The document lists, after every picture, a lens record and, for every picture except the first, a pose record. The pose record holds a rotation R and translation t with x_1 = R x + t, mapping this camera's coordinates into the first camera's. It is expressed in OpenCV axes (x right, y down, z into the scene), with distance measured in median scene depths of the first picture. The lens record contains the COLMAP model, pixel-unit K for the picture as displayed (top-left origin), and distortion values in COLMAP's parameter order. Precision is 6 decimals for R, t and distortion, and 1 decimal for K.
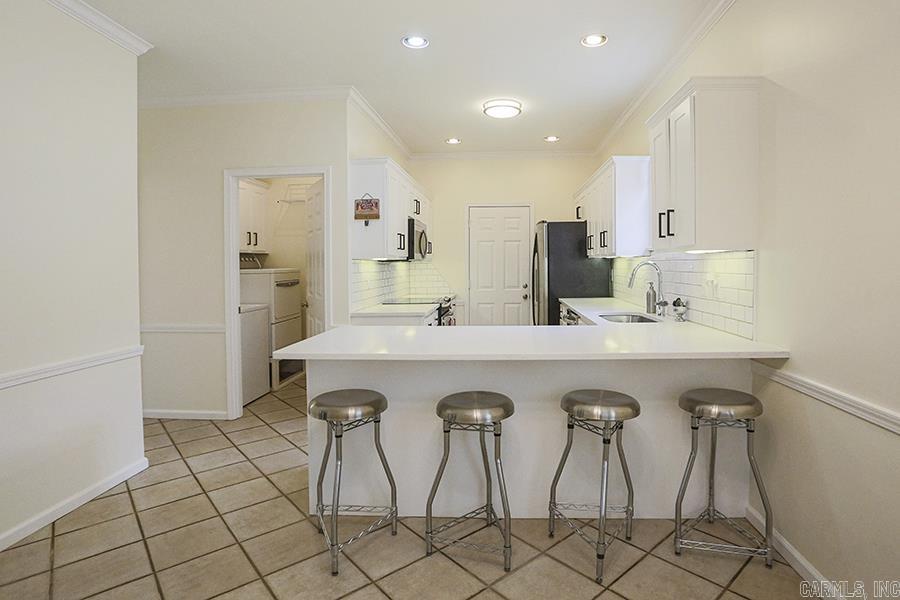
lens RADIAL K [[505.4, 0, 449.2], [0, 505.4, 262.7], [0, 0, 1]] dist [-0.066944, -0.000336]
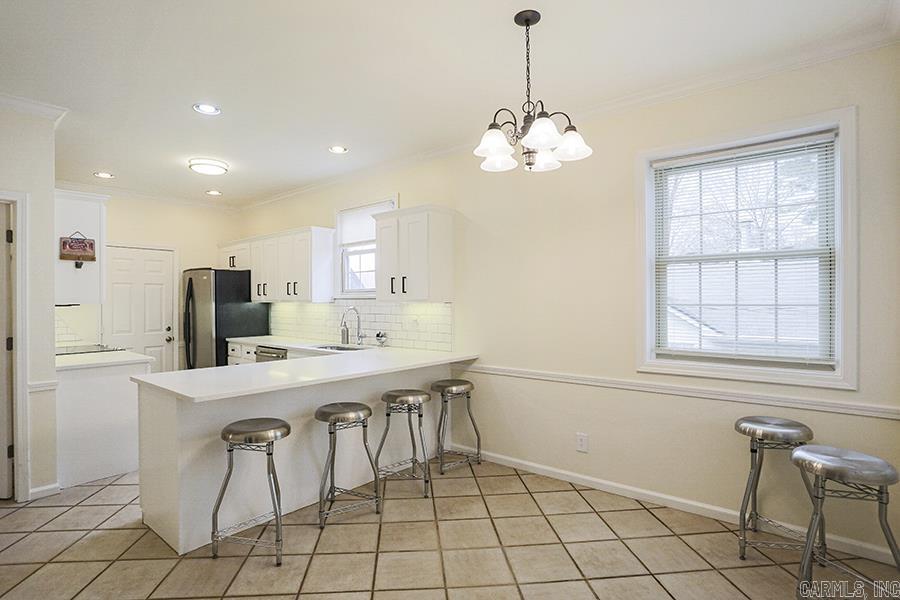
lens RADIAL K [[471.2, 0, 454.5], [0, 471.2, 289.7], [0, 0, 1]] dist [-0.040780, 0.000276]
pose [[0.581784, 0.024129, 0.812986, -0.435108], [-0.003415, 0.999623, -0.027225, -0.014256], [-0.813336, 0.013063, 0.581647, -0.021373]]
